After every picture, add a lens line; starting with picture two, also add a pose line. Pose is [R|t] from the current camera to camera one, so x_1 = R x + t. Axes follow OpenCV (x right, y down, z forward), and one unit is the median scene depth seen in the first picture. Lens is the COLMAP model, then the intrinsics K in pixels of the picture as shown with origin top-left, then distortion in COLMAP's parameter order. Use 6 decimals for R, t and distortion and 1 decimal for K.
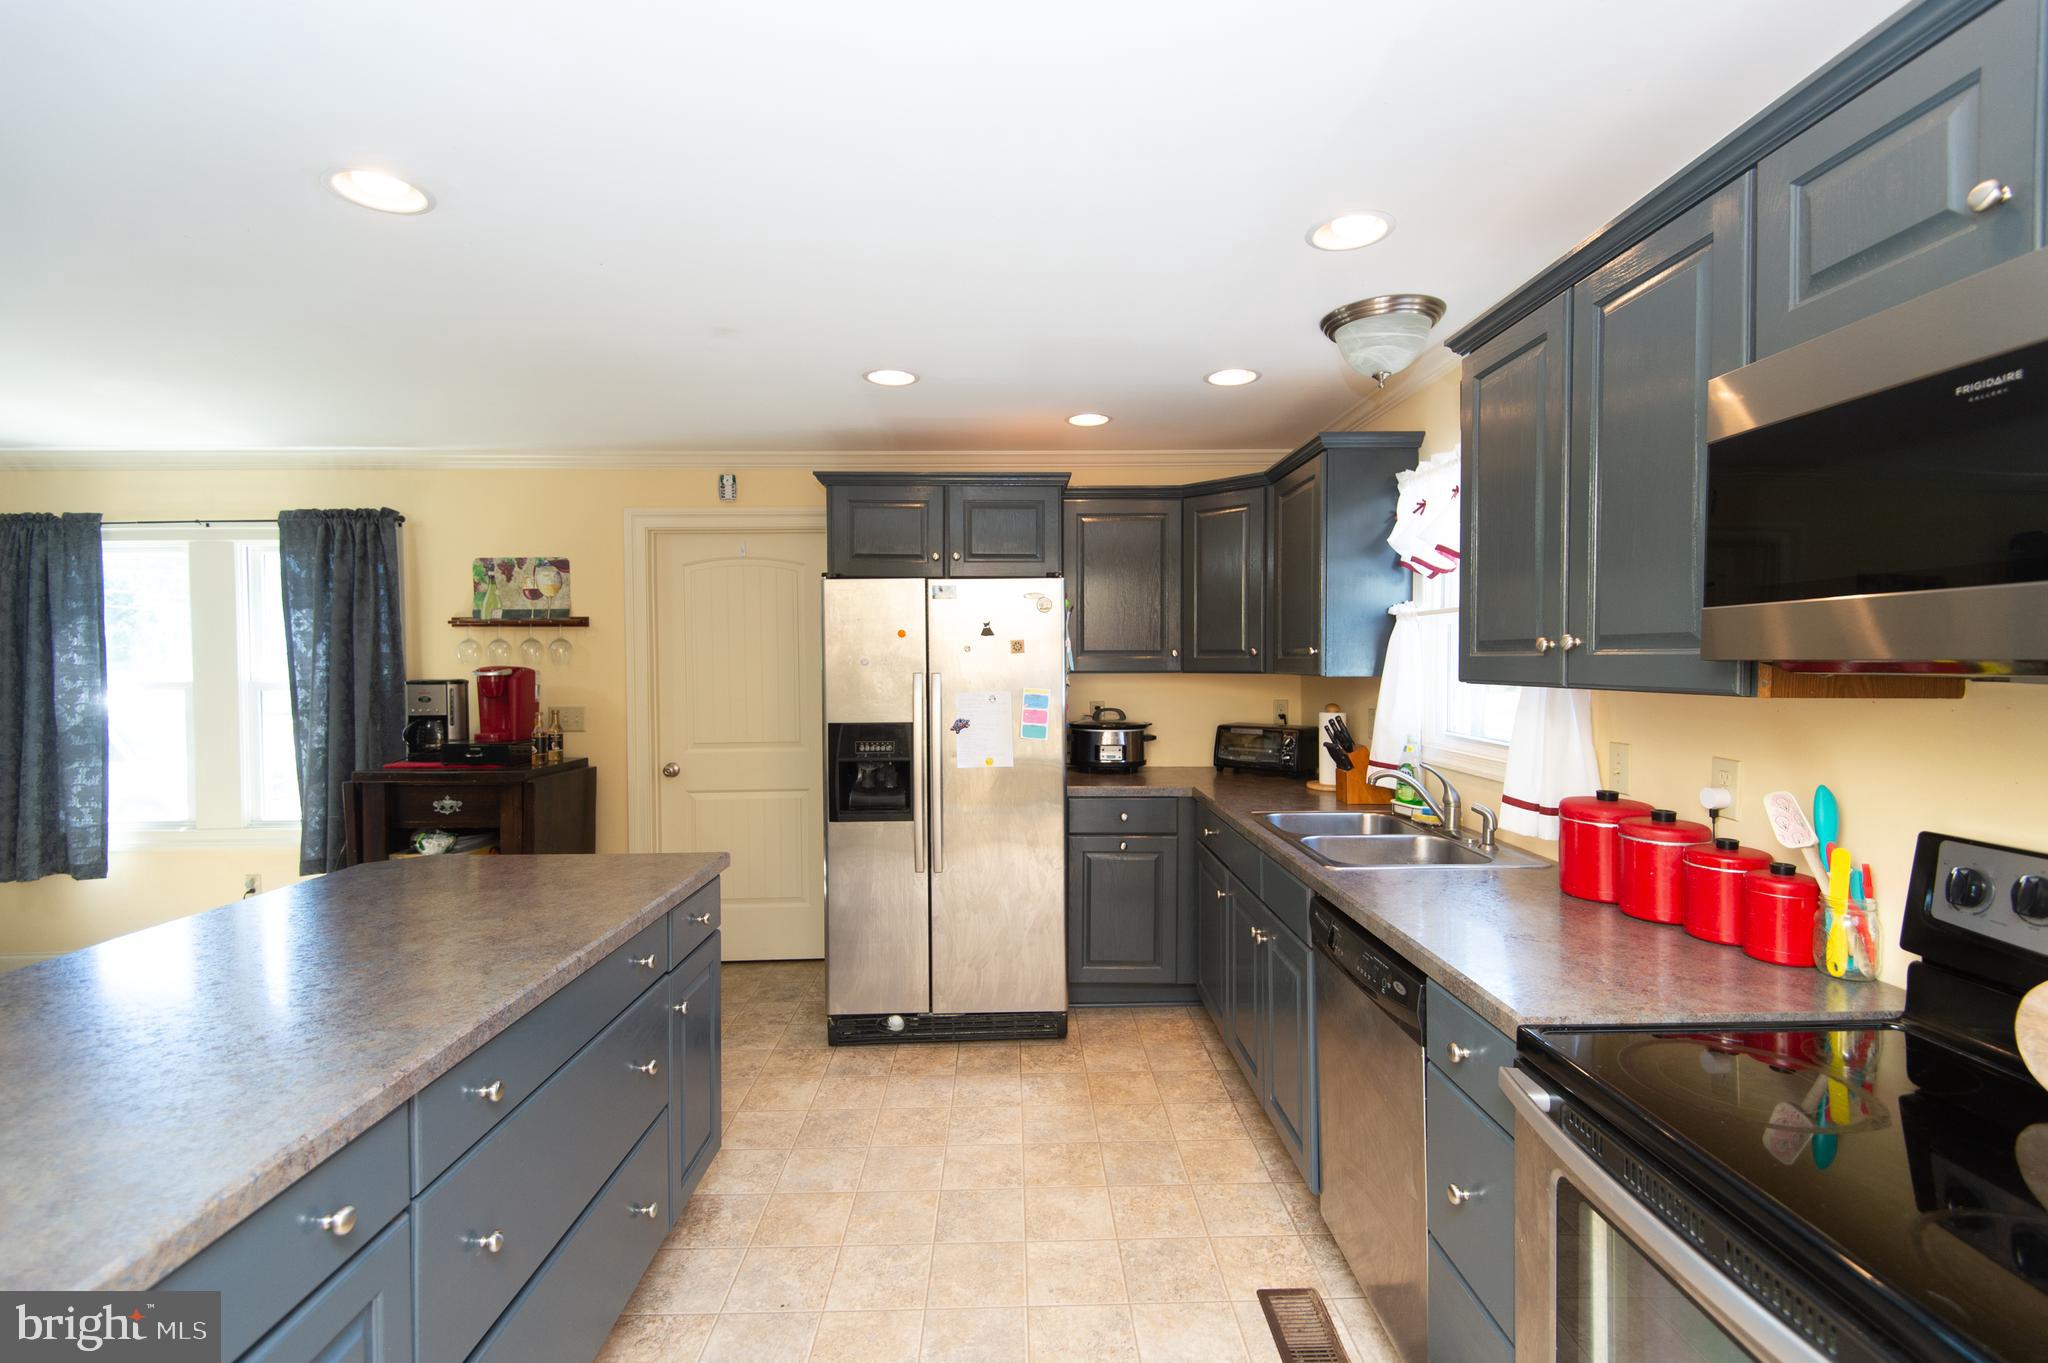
lens RADIAL K [[926.8, 0, 1011.0], [0, 926.8, 700.8], [0, 0, 1]] dist [0.033228, -0.015907]
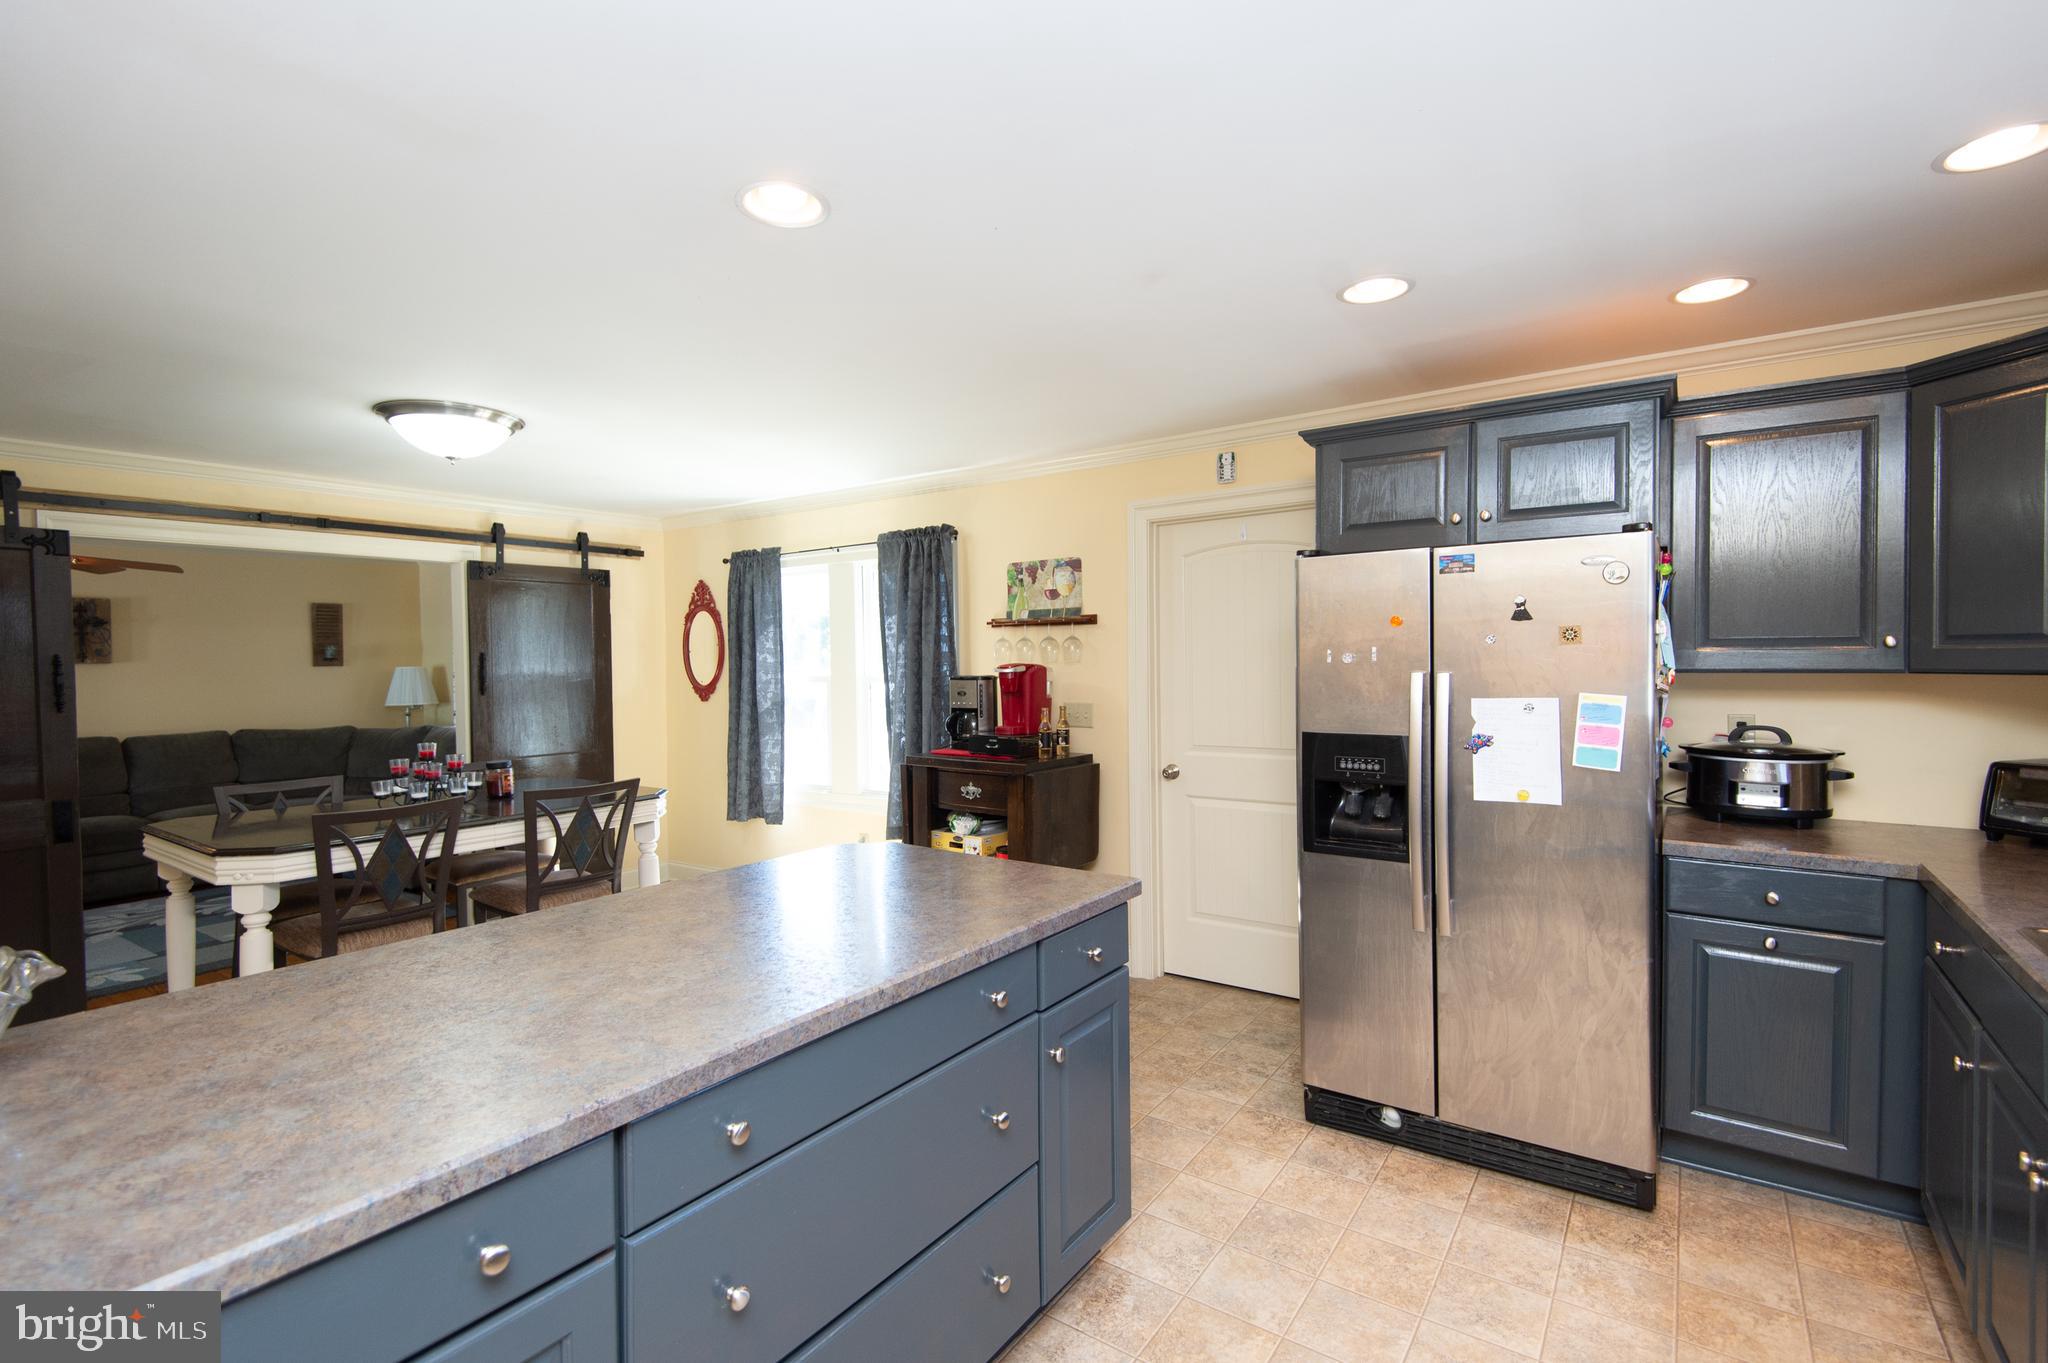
lens RADIAL K [[926.8, 0, 1024.7], [0, 926.8, 691.4], [0, 0, 1]] dist [0.033228, -0.015907]
pose [[0.814700, 0.017696, -0.579613, 0.078396], [-0.021811, 0.999762, -0.000134, -0.006159], [0.579472, 0.012751, 0.814892, 0.174739]]
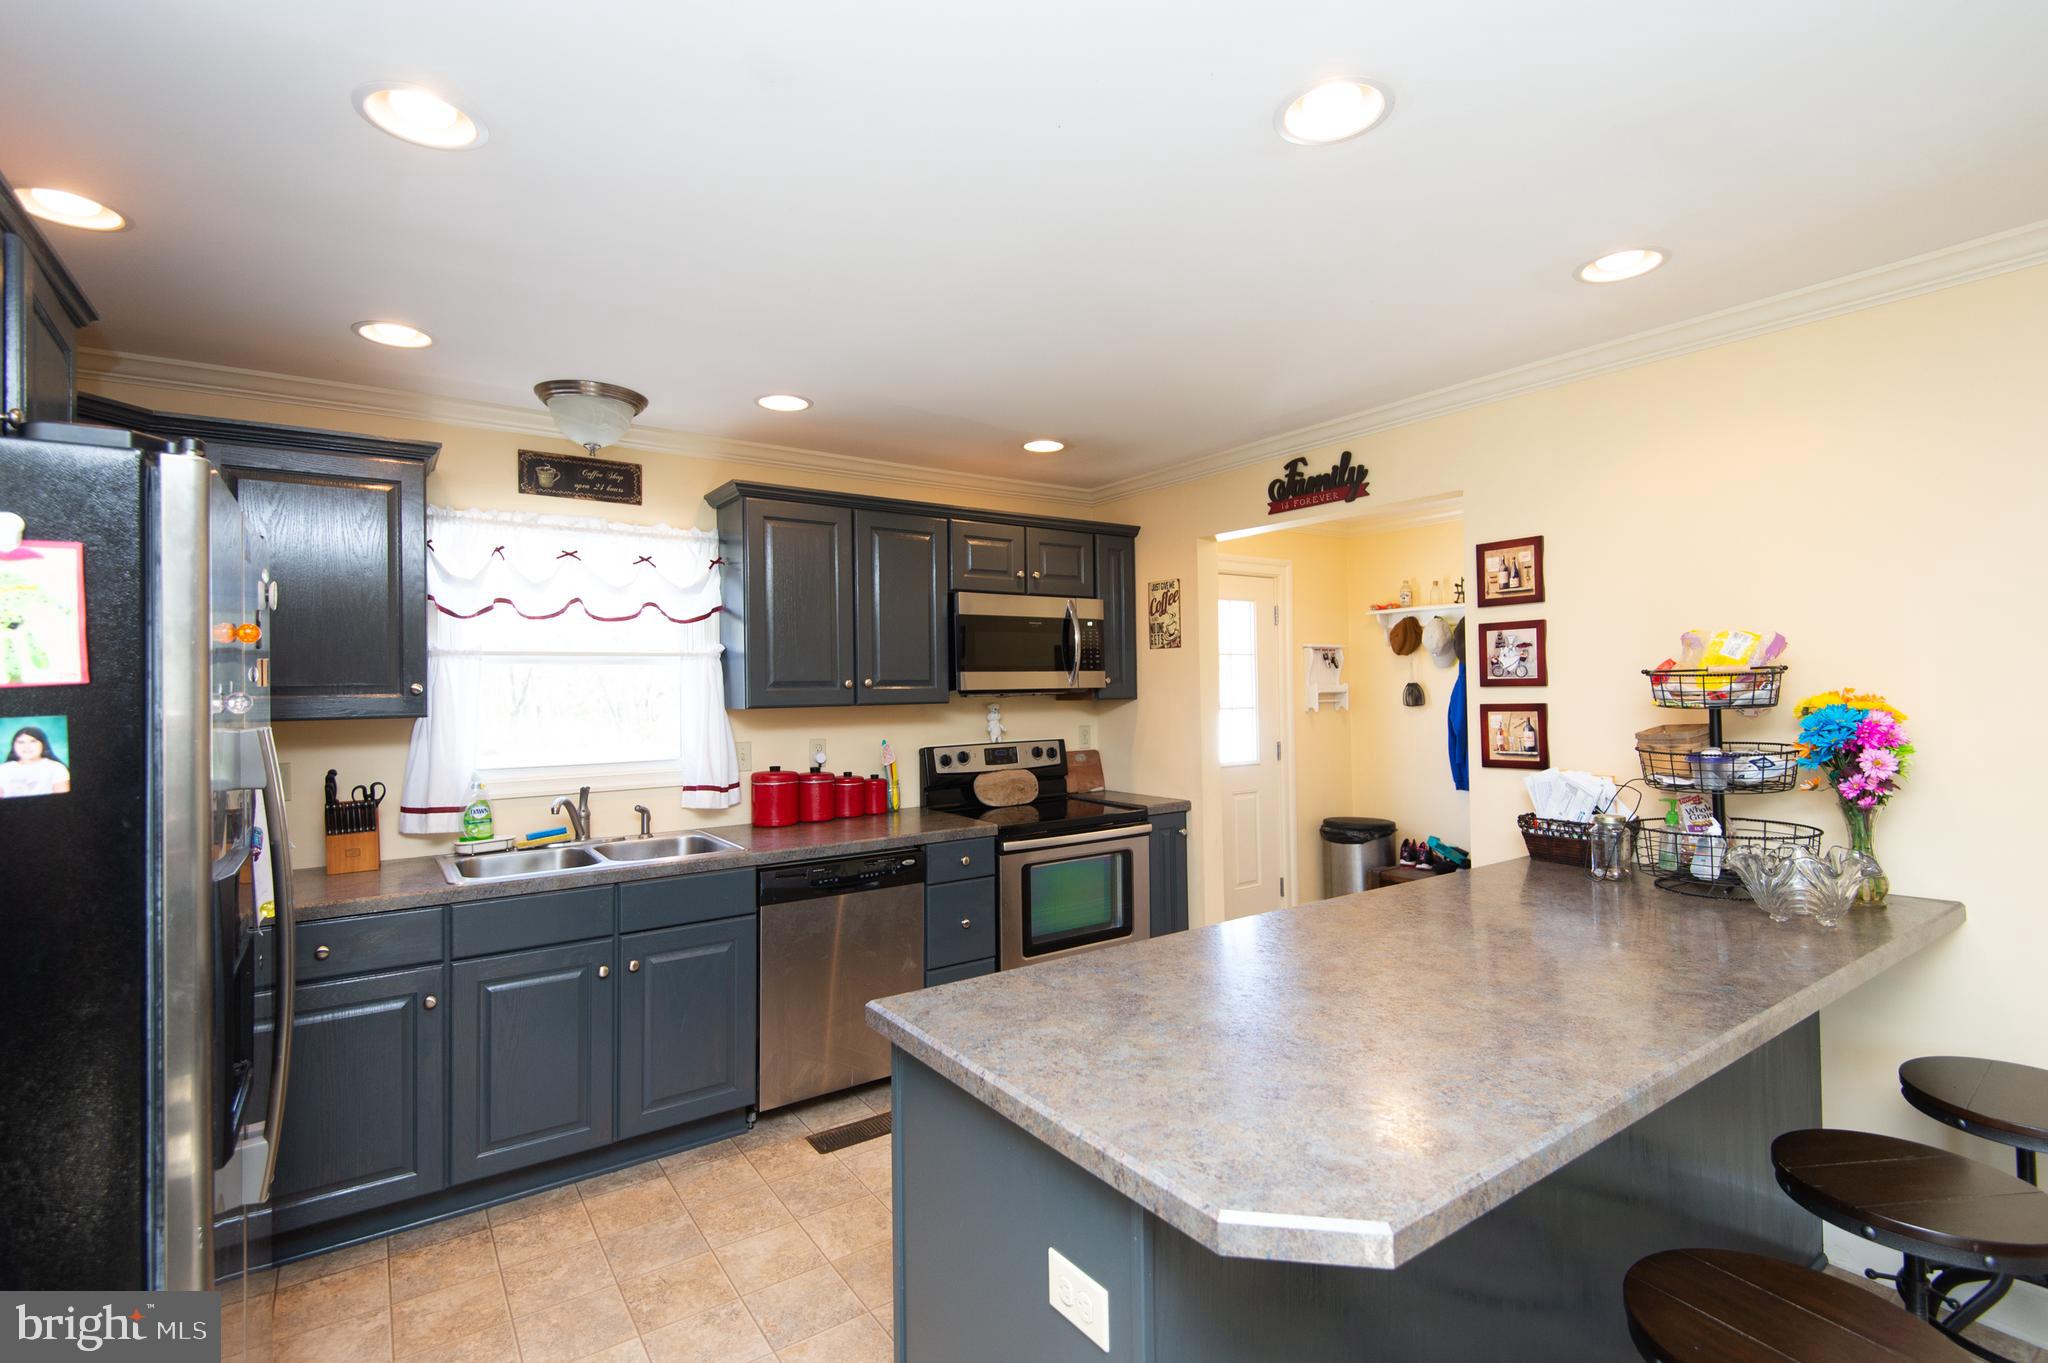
lens RADIAL K [[926.8, 0, 1034.0], [0, 926.8, 689.9], [0, 0, 1]] dist [0.033228, -0.015907]
pose [[-0.571686, 0.014123, 0.820351, -0.659612], [0.056190, 0.998178, 0.021974, -0.036135], [-0.818546, 0.058658, -0.571438, 0.942547]]
